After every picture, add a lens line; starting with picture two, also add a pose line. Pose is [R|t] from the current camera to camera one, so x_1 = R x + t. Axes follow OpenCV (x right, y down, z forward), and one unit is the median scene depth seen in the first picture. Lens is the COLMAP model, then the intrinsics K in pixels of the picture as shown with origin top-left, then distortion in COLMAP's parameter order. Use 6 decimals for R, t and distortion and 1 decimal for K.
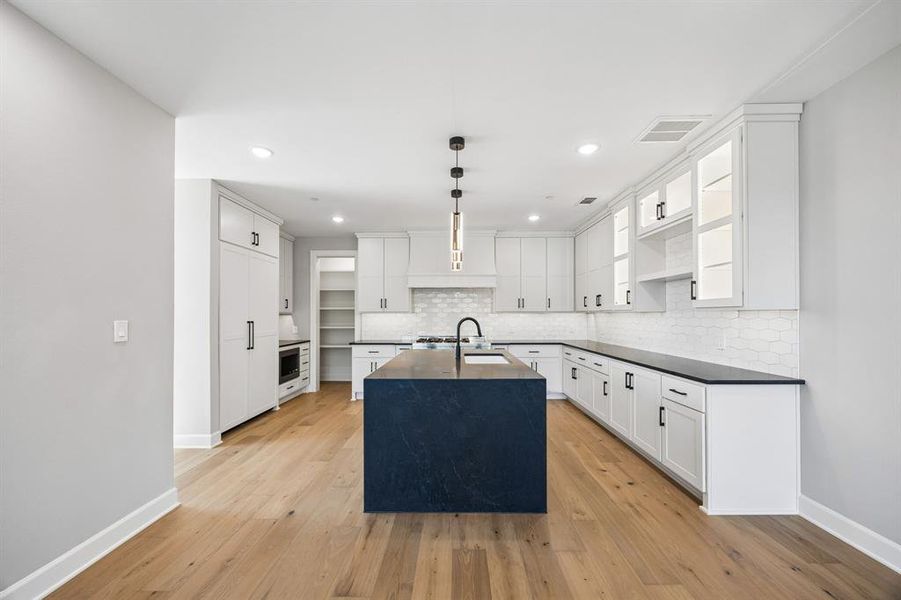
lens RADIAL K [[348.2, 0, 441.5], [0, 348.2, 312.5], [0, 0, 1]] dist [-0.007421, 0.001978]
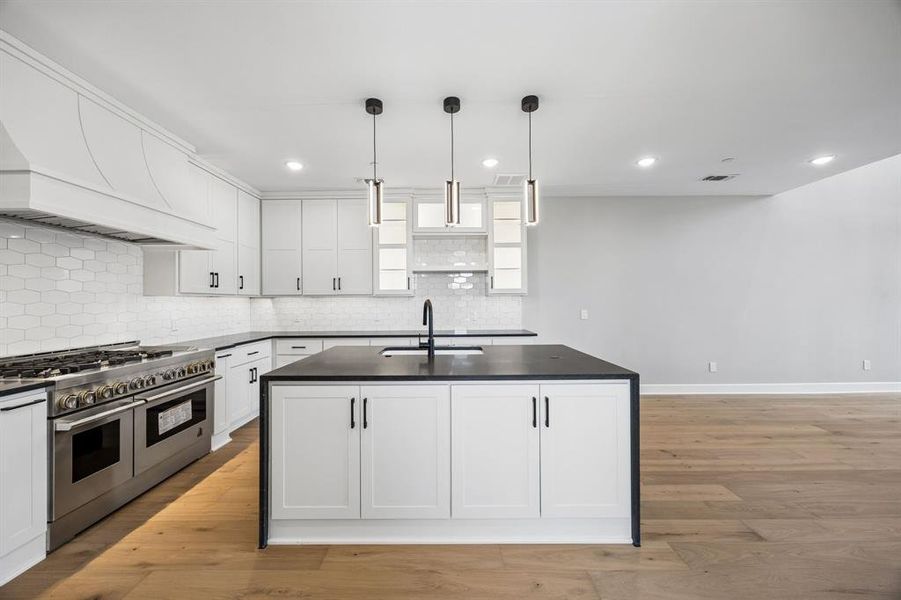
lens RADIAL K [[348.2, 0, 453.1], [0, 348.2, 298.2], [0, 0, 1]] dist [-0.007421, 0.001978]
pose [[-0.038642, -0.001063, 0.999253, -0.805386], [0.001442, 0.999998, 0.001120, 0.006197], [-0.999252, 0.001485, -0.038640, 1.180044]]
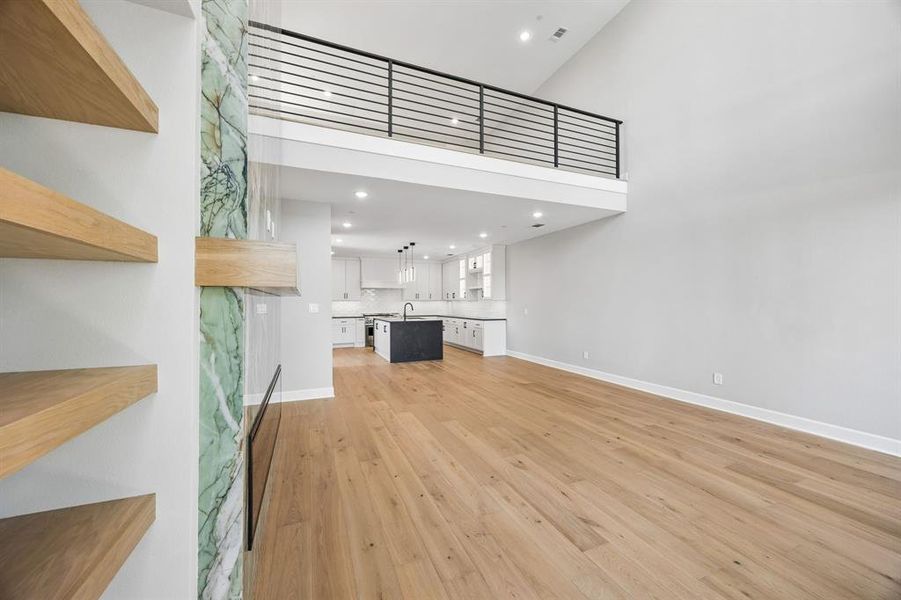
lens RADIAL K [[348.2, 0, 453.9], [0, 348.2, 301.2], [0, 0, 1]] dist [-0.007421, 0.001978]
pose [[0.896458, -0.004038, 0.443110, -0.898672], [0.002636, 0.999989, 0.003778, -0.009527], [-0.443121, -0.002219, 0.896459, -1.688925]]
